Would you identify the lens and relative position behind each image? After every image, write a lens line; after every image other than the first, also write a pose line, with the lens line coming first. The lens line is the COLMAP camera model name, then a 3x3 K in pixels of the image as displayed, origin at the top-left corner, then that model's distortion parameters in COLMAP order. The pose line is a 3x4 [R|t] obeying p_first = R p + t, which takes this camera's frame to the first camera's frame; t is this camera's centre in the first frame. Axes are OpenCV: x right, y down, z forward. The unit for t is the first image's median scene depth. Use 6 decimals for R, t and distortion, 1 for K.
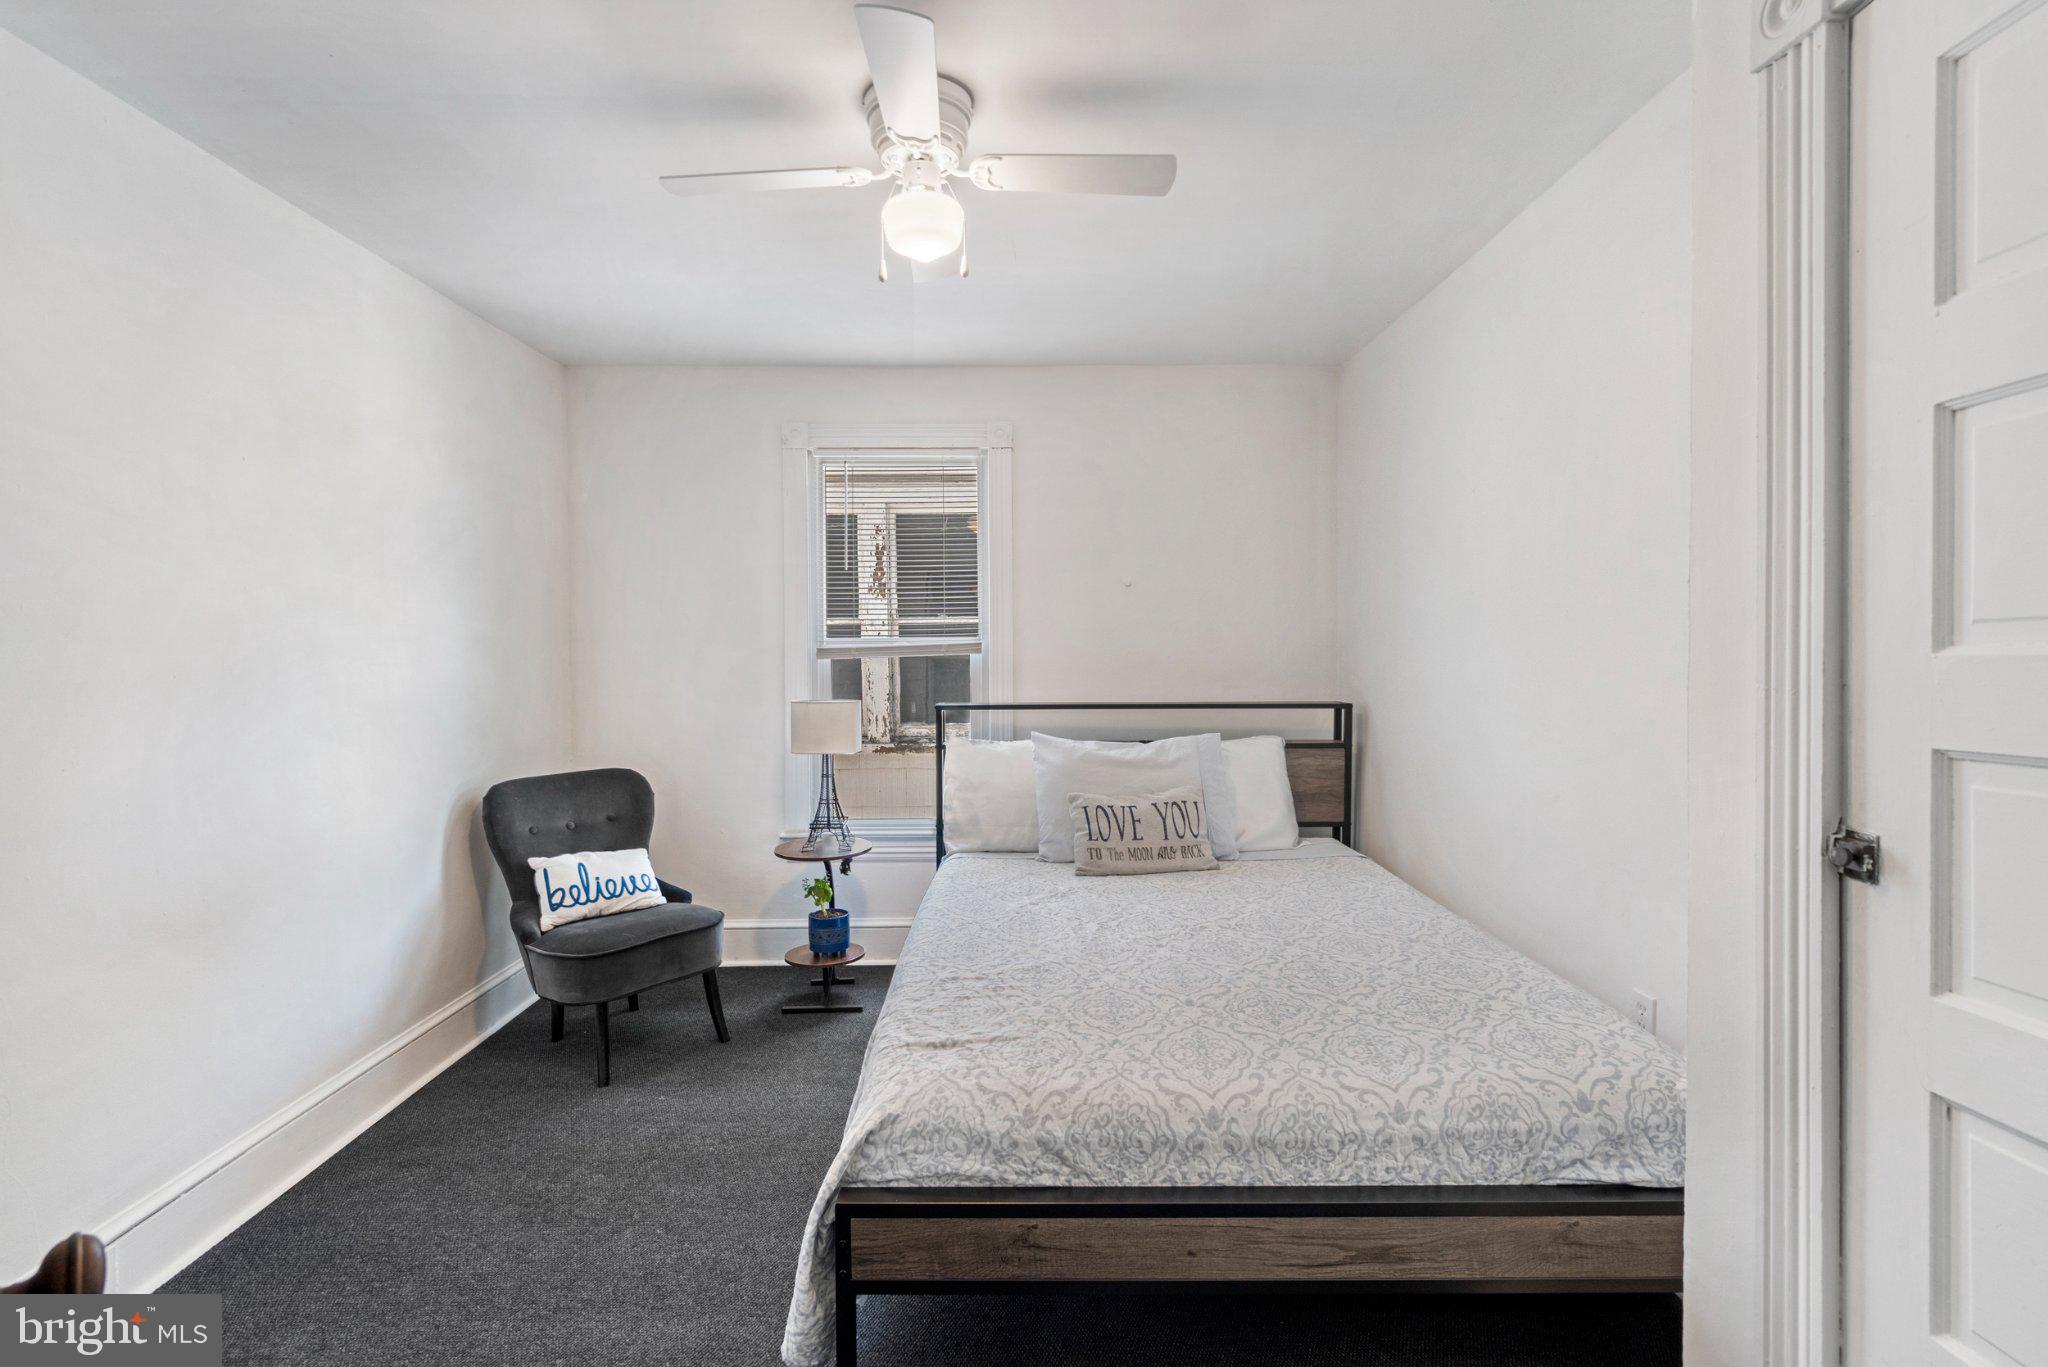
lens RADIAL K [[949.0, 0, 1016.1], [0, 949.0, 678.1], [0, 0, 1]] dist [-0.009120, 0.004245]
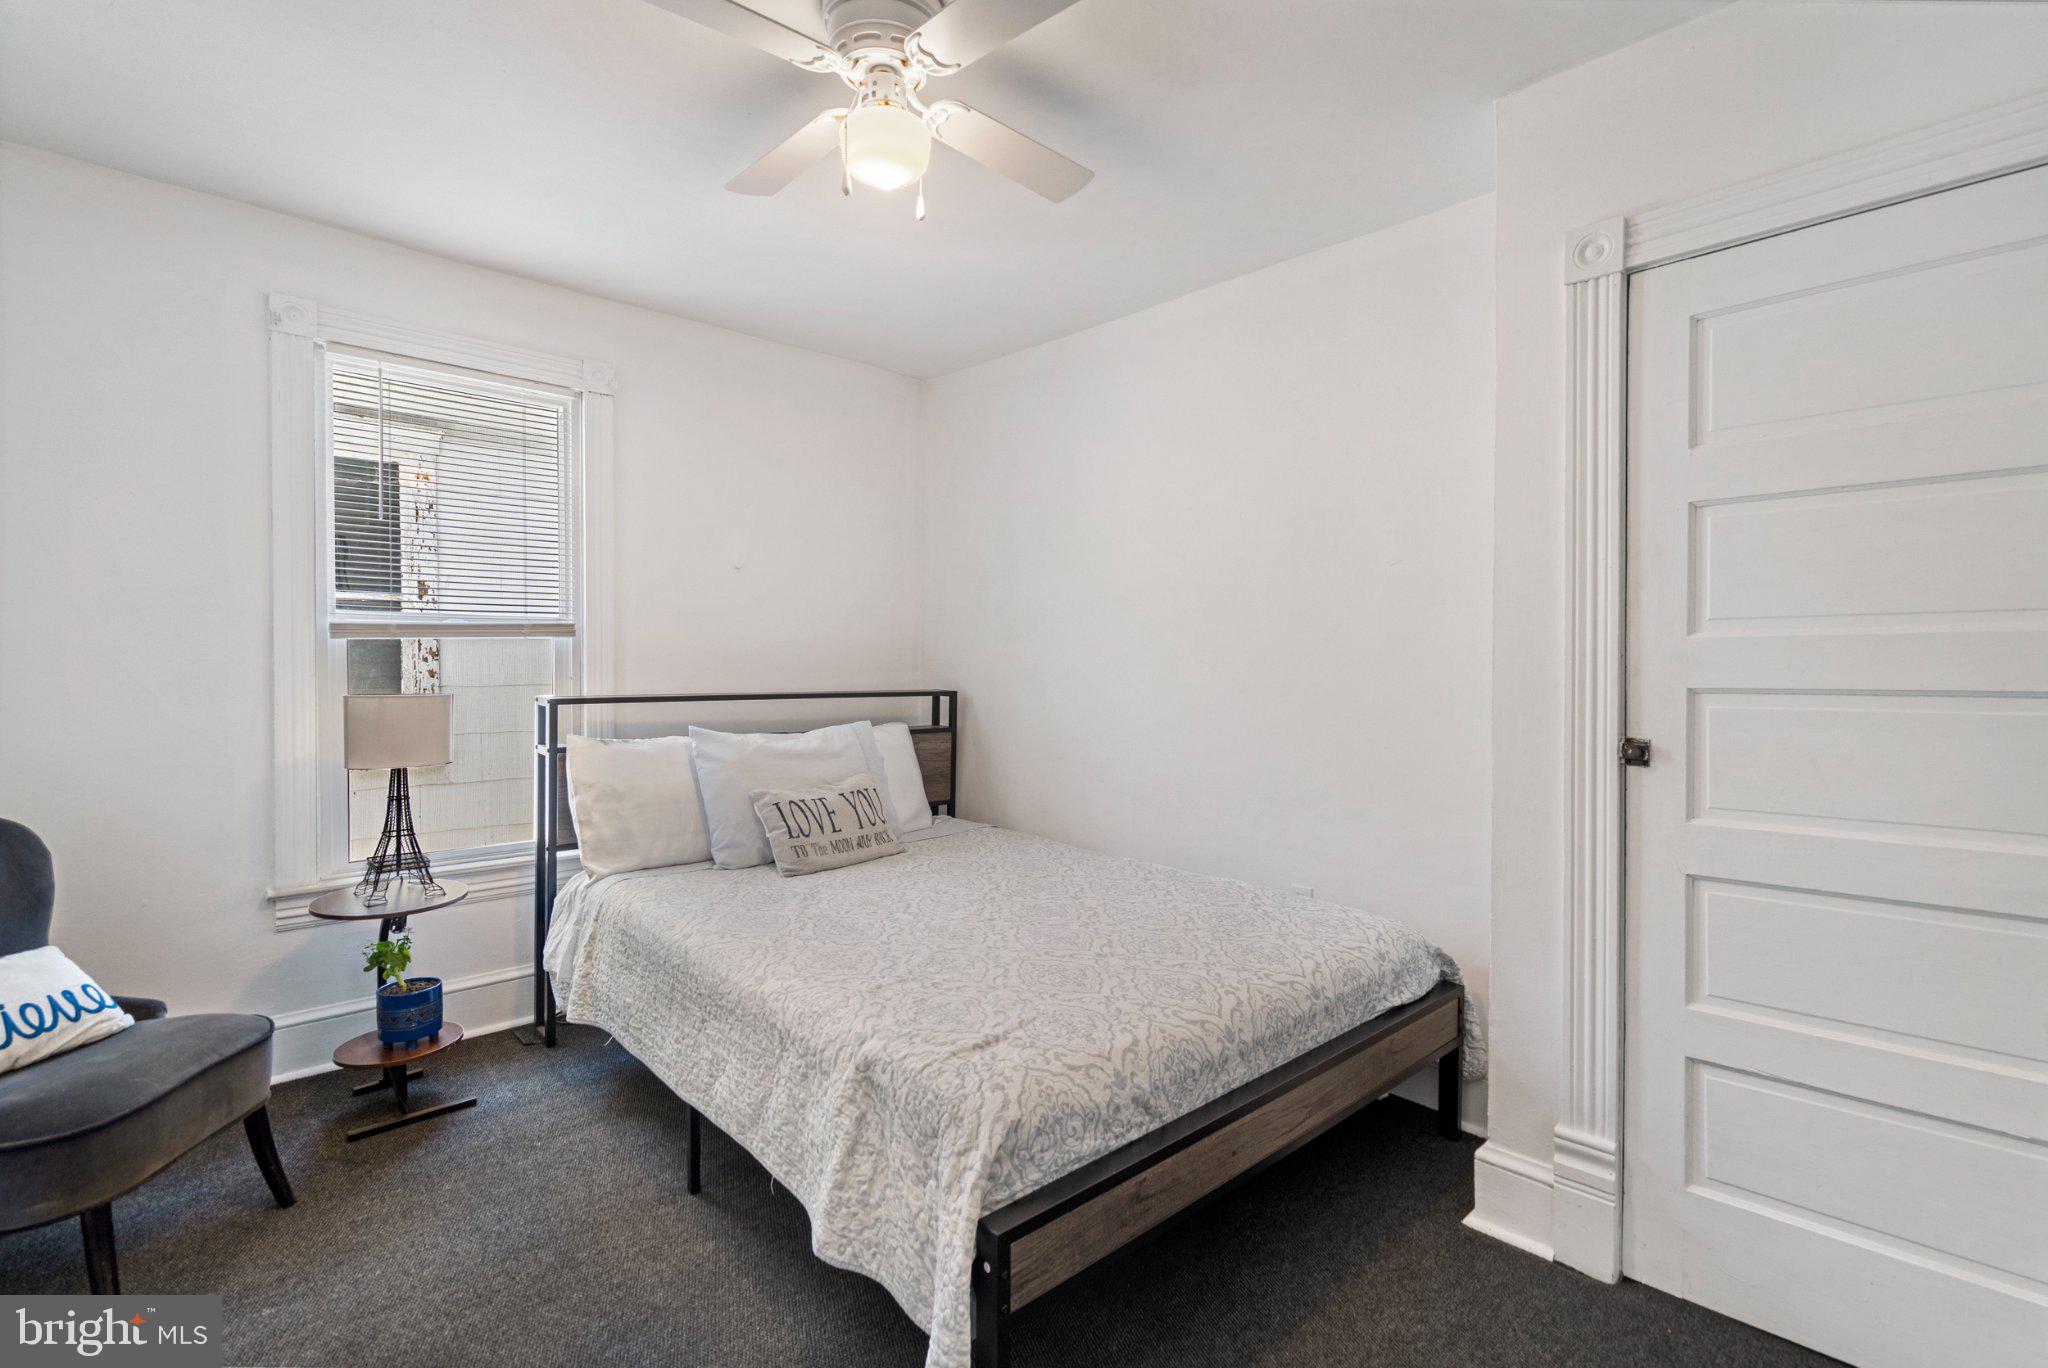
lens RADIAL K [[949.0, 0, 1016.4], [0, 949.0, 676.1], [0, 0, 1]] dist [-0.009120, 0.004245]
pose [[0.735071, -0.001197, 0.677989, -0.575577], [0.004556, 0.999985, -0.003174, 0.023399], [-0.677974, 0.005422, 0.735065, 0.243065]]
